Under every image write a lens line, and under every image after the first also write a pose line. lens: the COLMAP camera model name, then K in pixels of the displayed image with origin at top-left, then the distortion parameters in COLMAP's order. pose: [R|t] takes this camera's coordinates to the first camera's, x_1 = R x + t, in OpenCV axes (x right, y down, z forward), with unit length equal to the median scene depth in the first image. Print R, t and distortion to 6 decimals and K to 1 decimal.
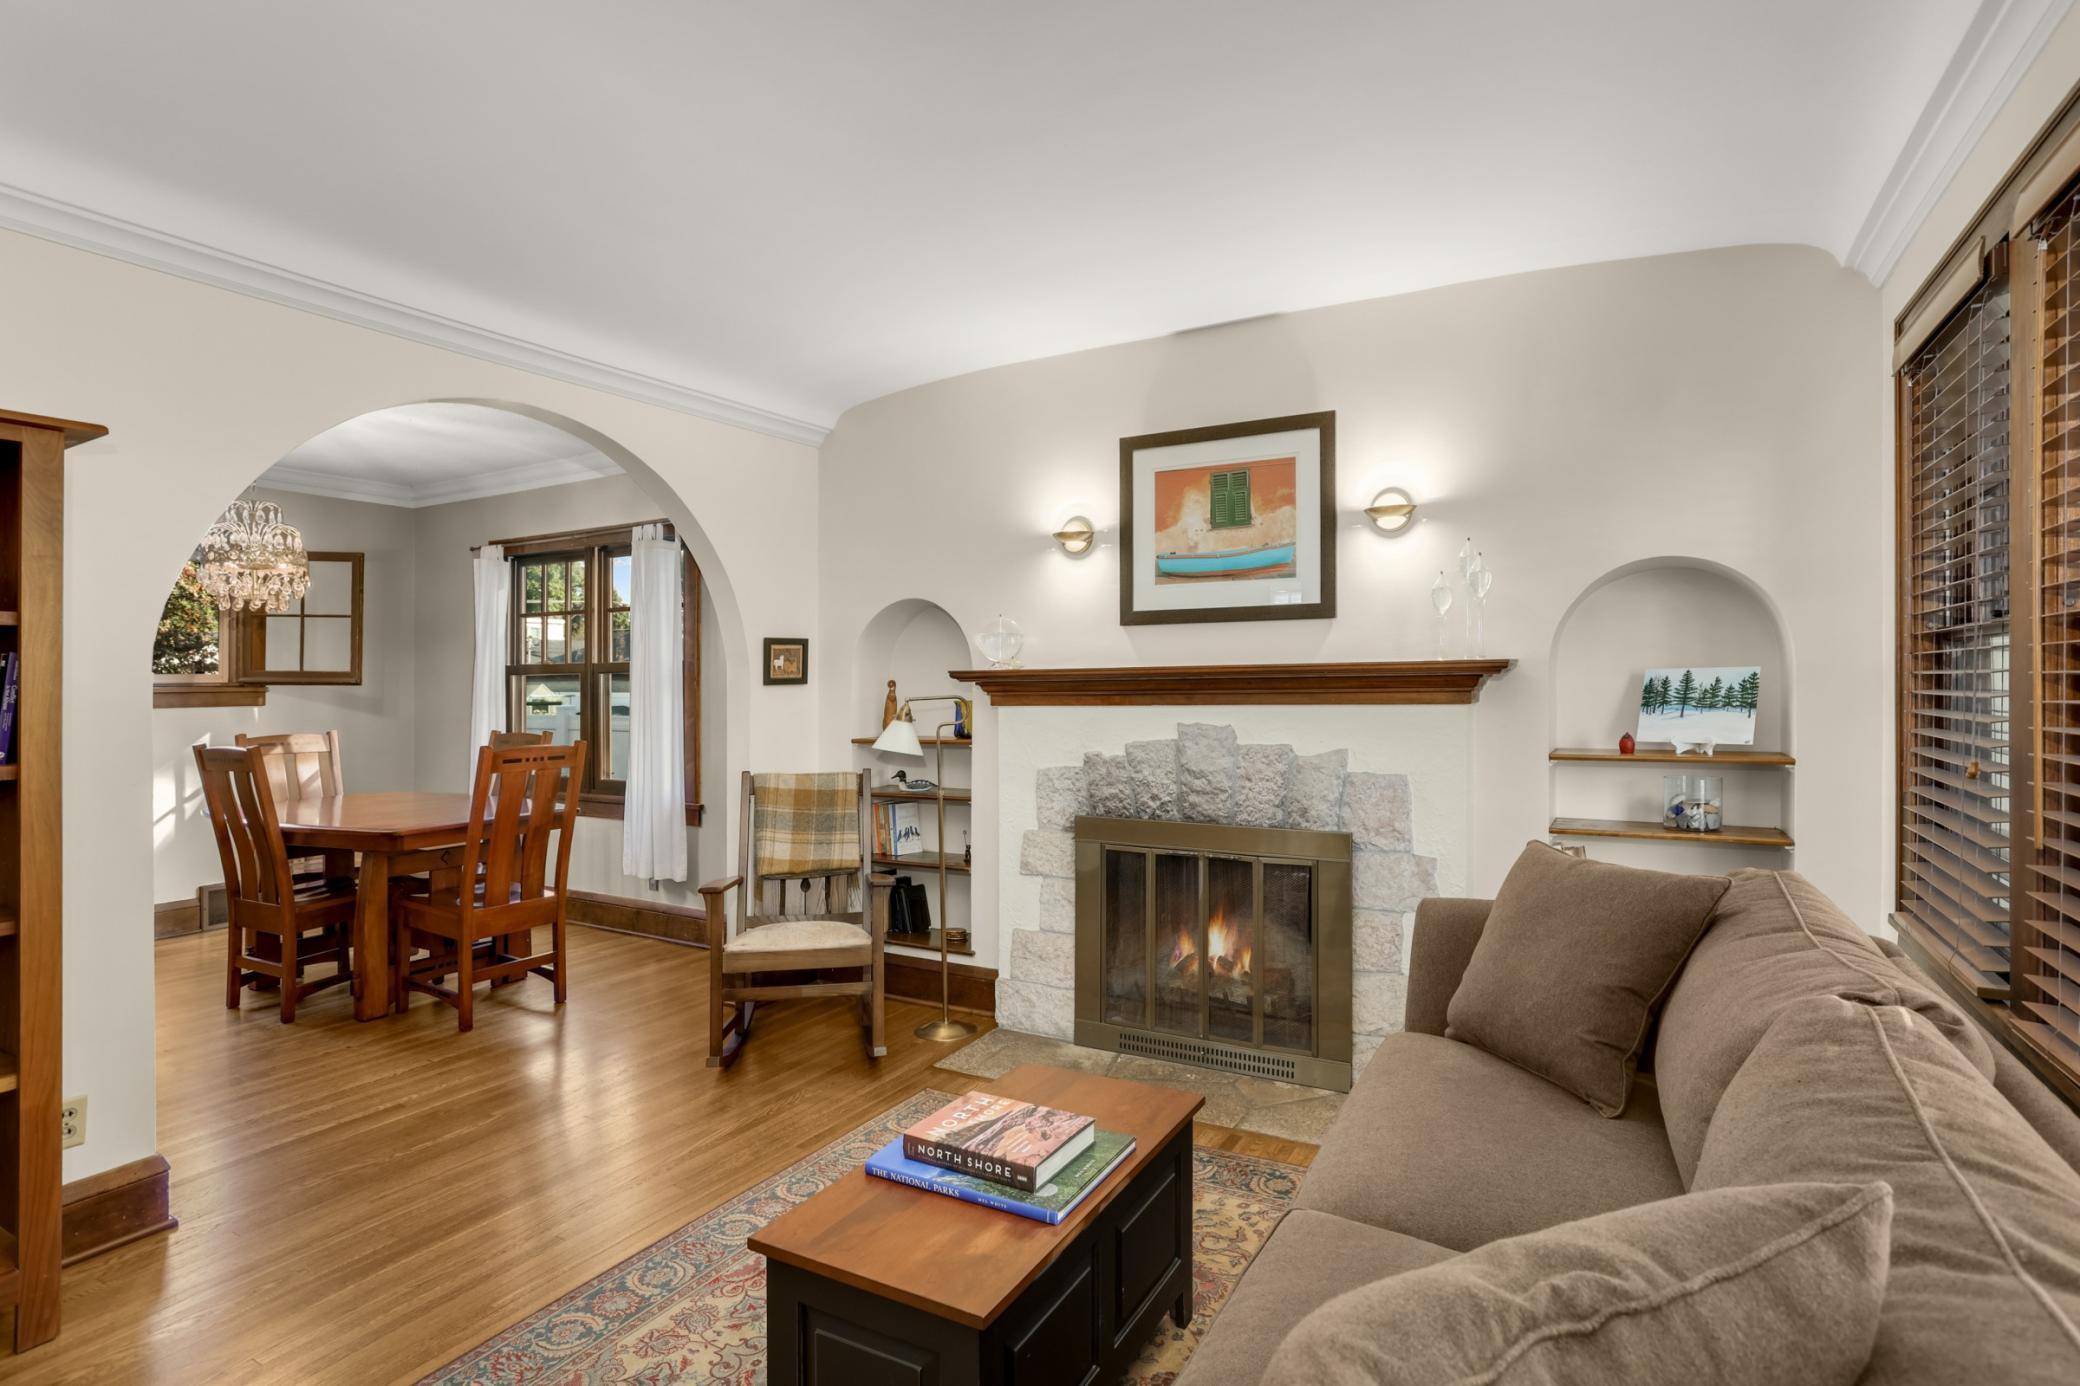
lens RADIAL K [[1069.2, 0, 1040.0], [0, 1069.2, 693.0], [0, 0, 1]] dist [-0.004985, -0.000146]
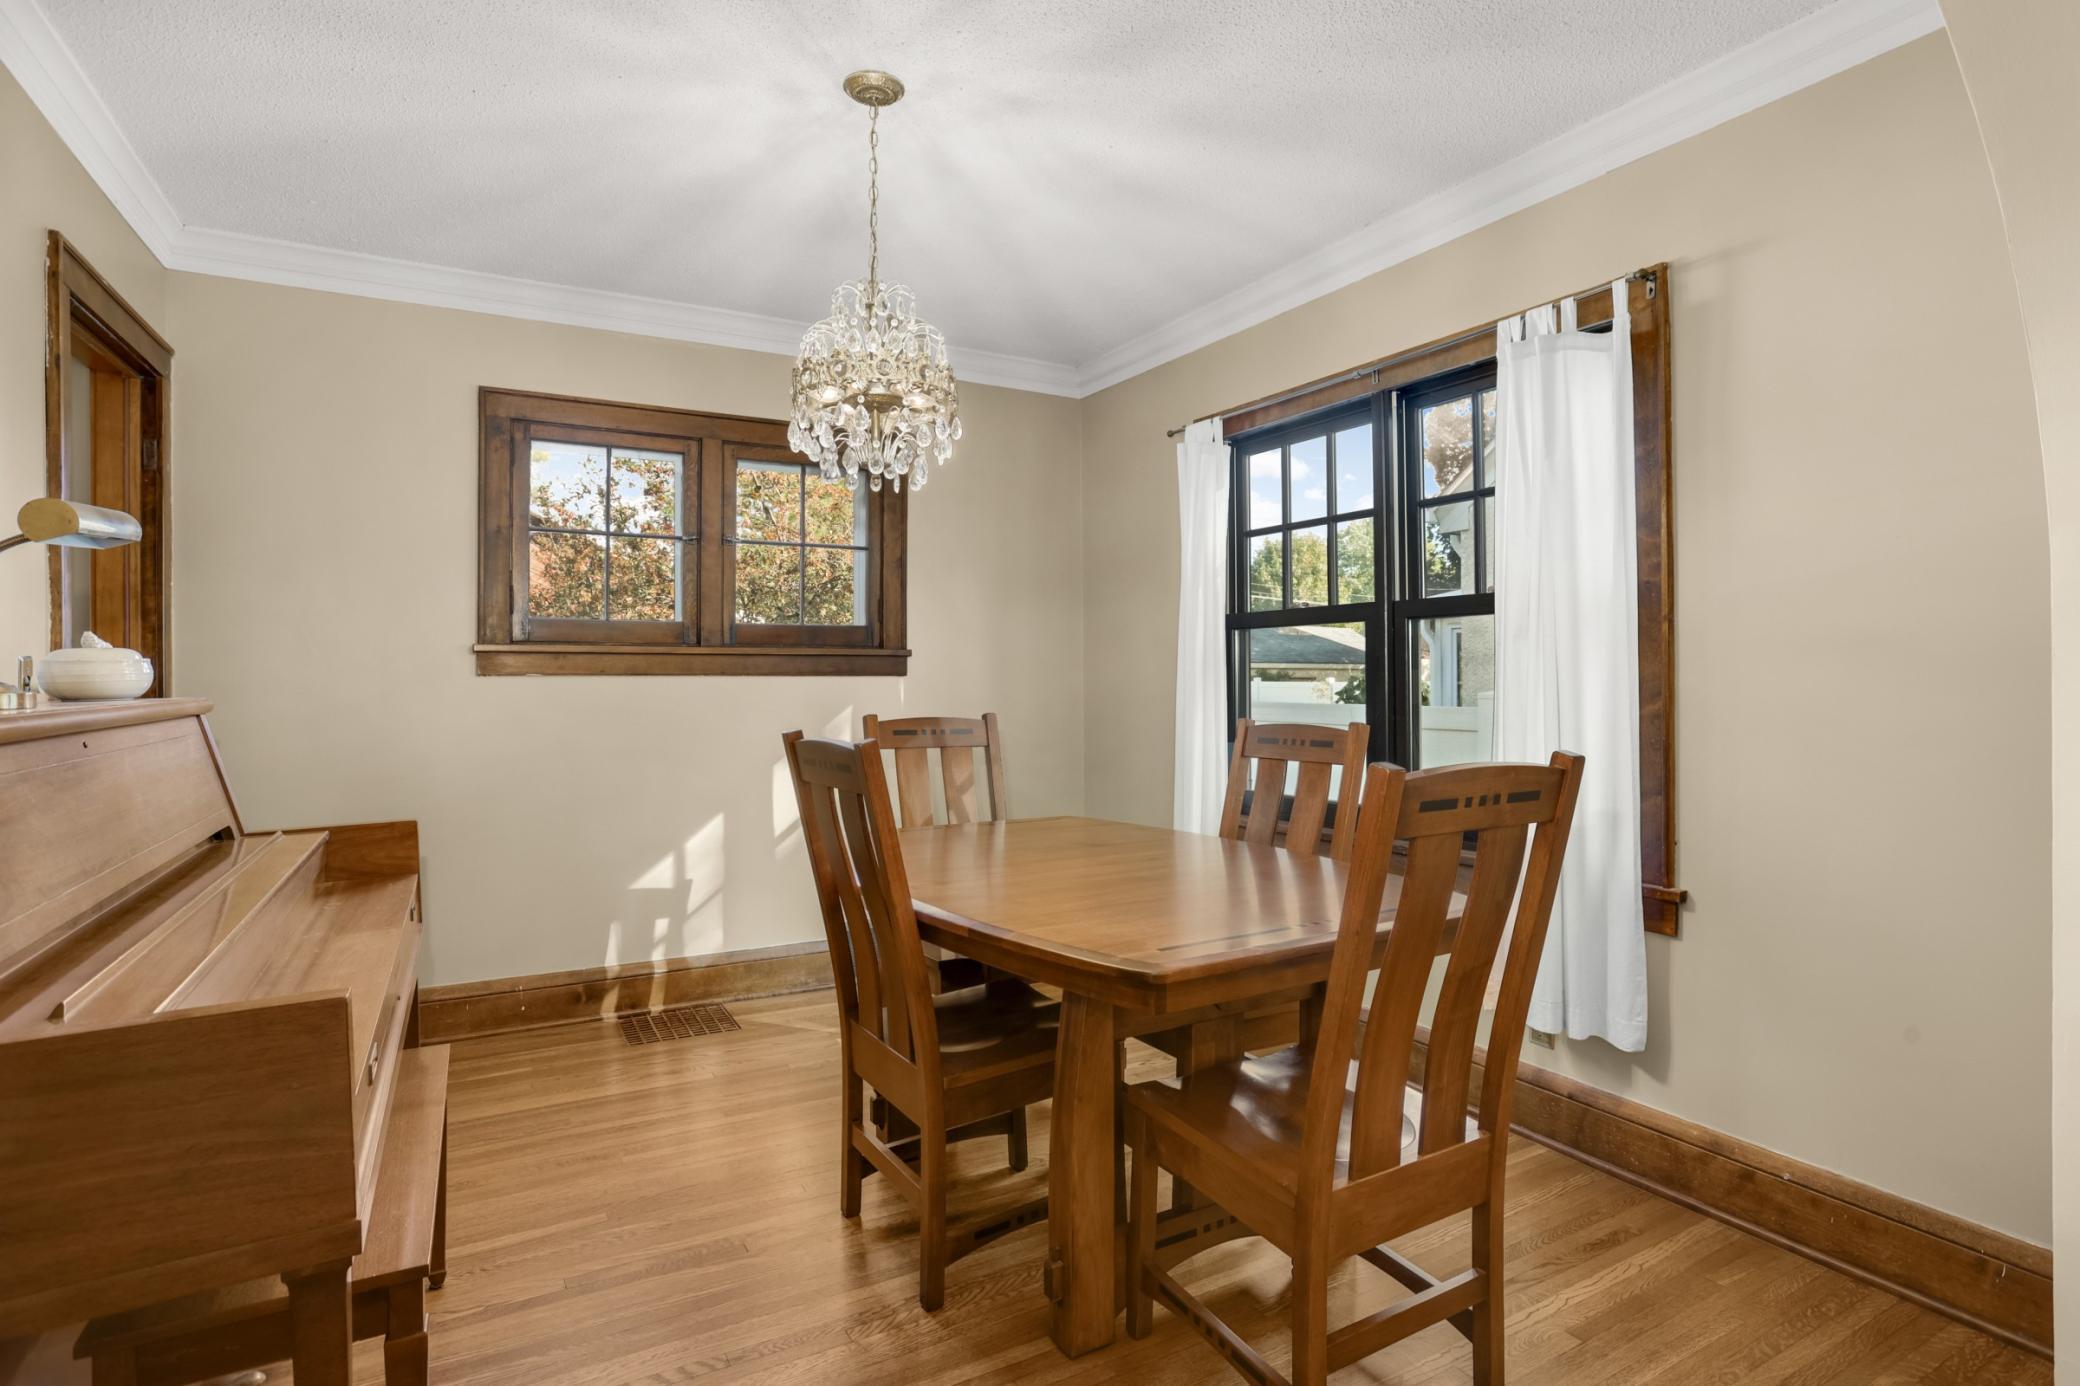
lens RADIAL K [[1069.2, 0, 1040.0], [0, 1069.2, 693.0], [0, 0, 1]] dist [-0.004985, -0.000146]
pose [[0.873090, 0.003092, -0.487550, -0.397208], [-0.001284, 0.999991, 0.004042, 0.022533], [0.487558, -0.002903, 0.873086, 0.558887]]
